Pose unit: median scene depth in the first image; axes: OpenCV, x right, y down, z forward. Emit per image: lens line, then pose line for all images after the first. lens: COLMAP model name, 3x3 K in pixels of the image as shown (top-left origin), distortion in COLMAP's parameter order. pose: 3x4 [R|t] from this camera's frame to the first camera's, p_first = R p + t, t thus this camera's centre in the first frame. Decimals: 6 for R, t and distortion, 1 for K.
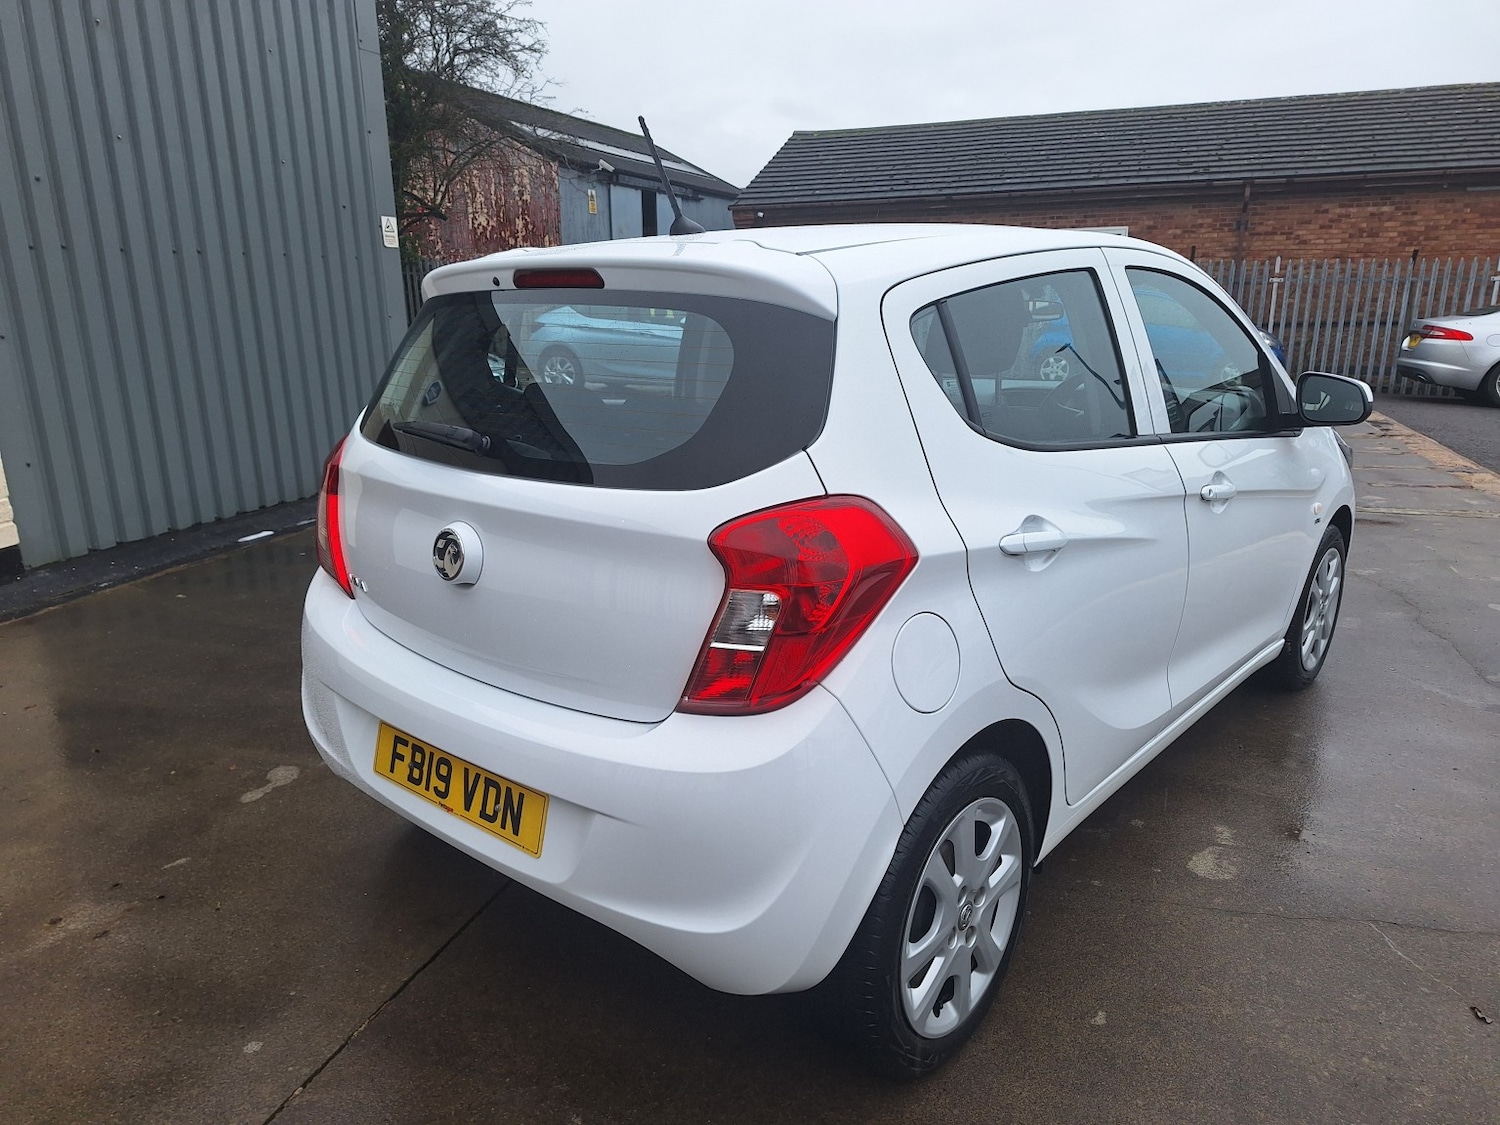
lens RADIAL K [[1024.7, 0, 738.2], [0, 1024.7, 570.8], [0, 0, 1]] dist [0.058891, -0.059483]
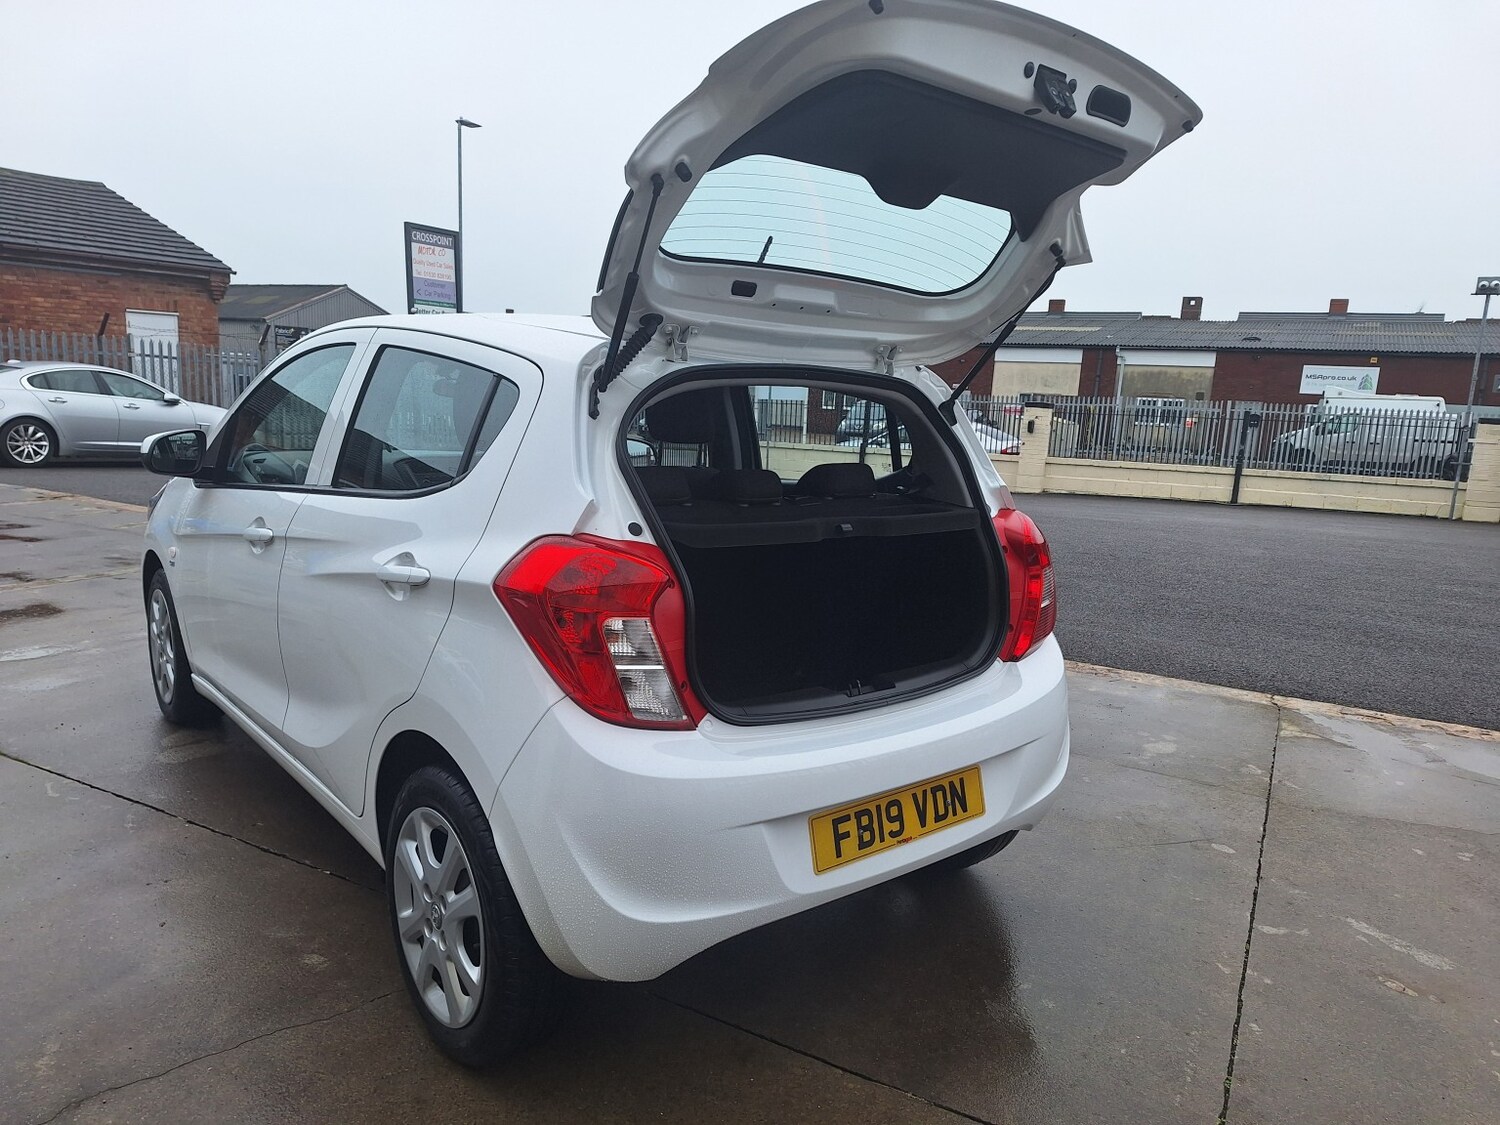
lens RADIAL K [[1016.7, 0, 736.5], [0, 1016.7, 571.9], [0, 0, 1]] dist [0.068427, -0.074572]
pose [[0.176201, -0.156781, 0.971789, -1.164310], [0.208032, 0.970867, 0.118912, -0.191107], [-0.962120, 0.181211, 0.203683, 0.780196]]
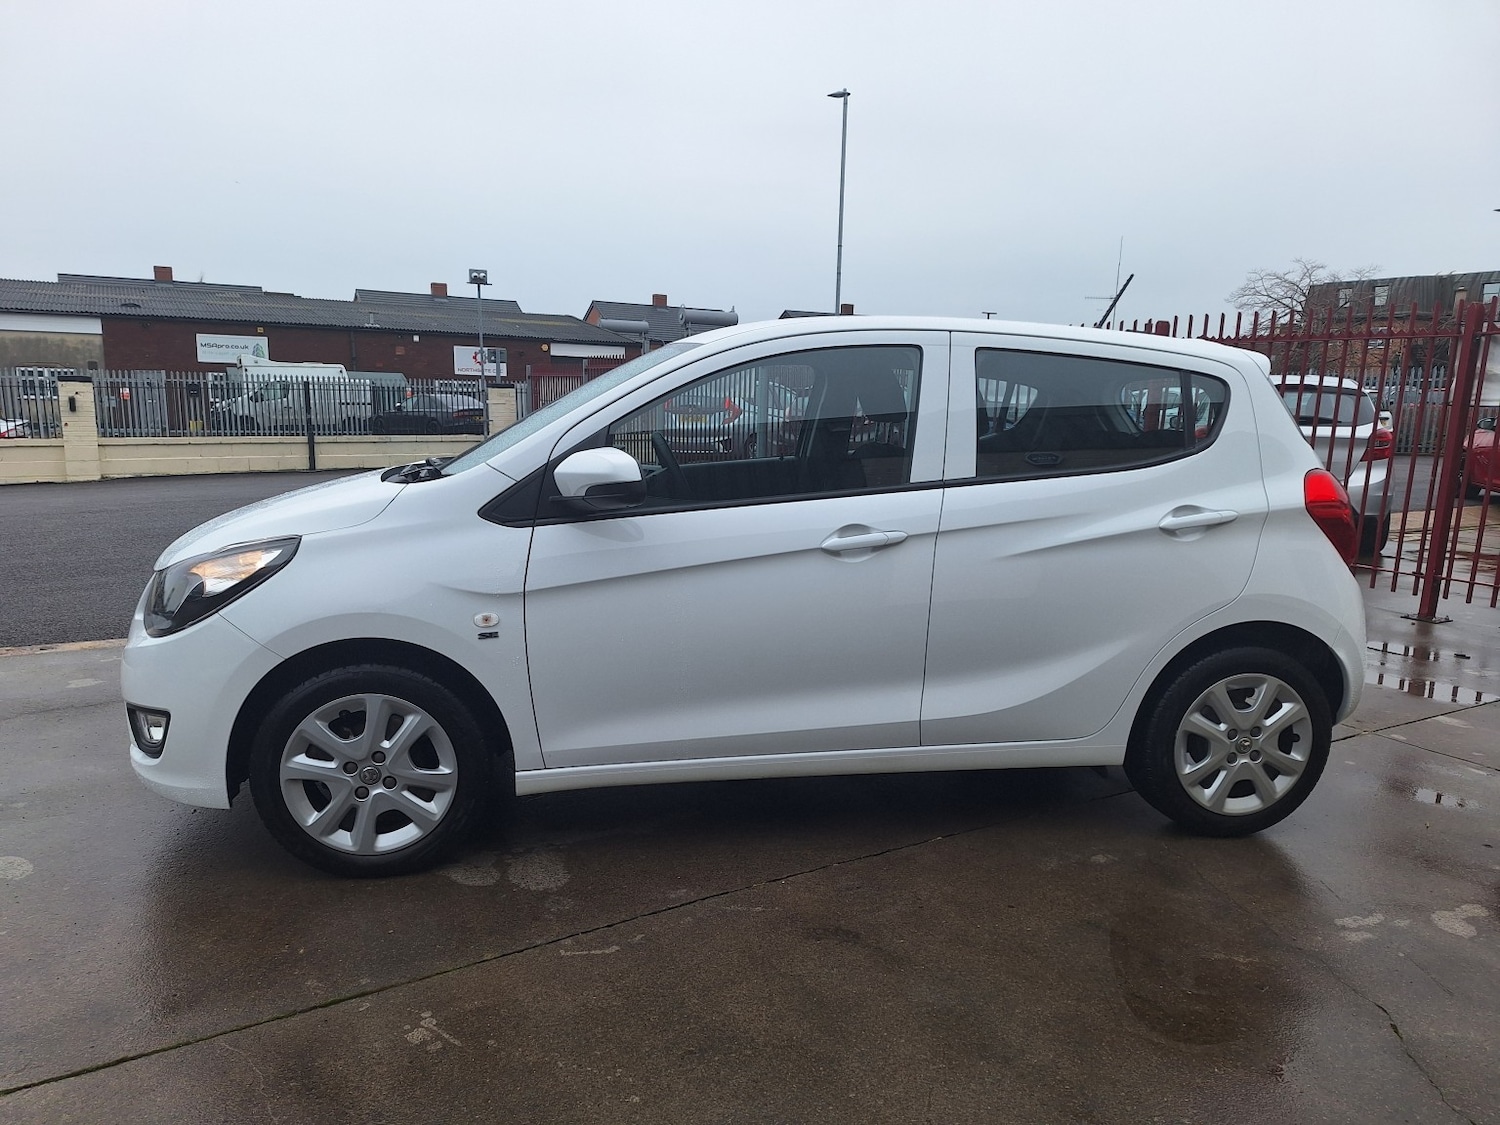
lens RADIAL K [[1012.0, 0, 749.7], [0, 1012.0, 568.0], [0, 0, 1]] dist [0.072641, -0.087176]
pose [[-0.758303, -0.114303, 0.641803, -0.714558], [0.157314, 0.923328, 0.350312, -0.624864], [-0.632636, 0.366607, -0.682181, 2.519804]]
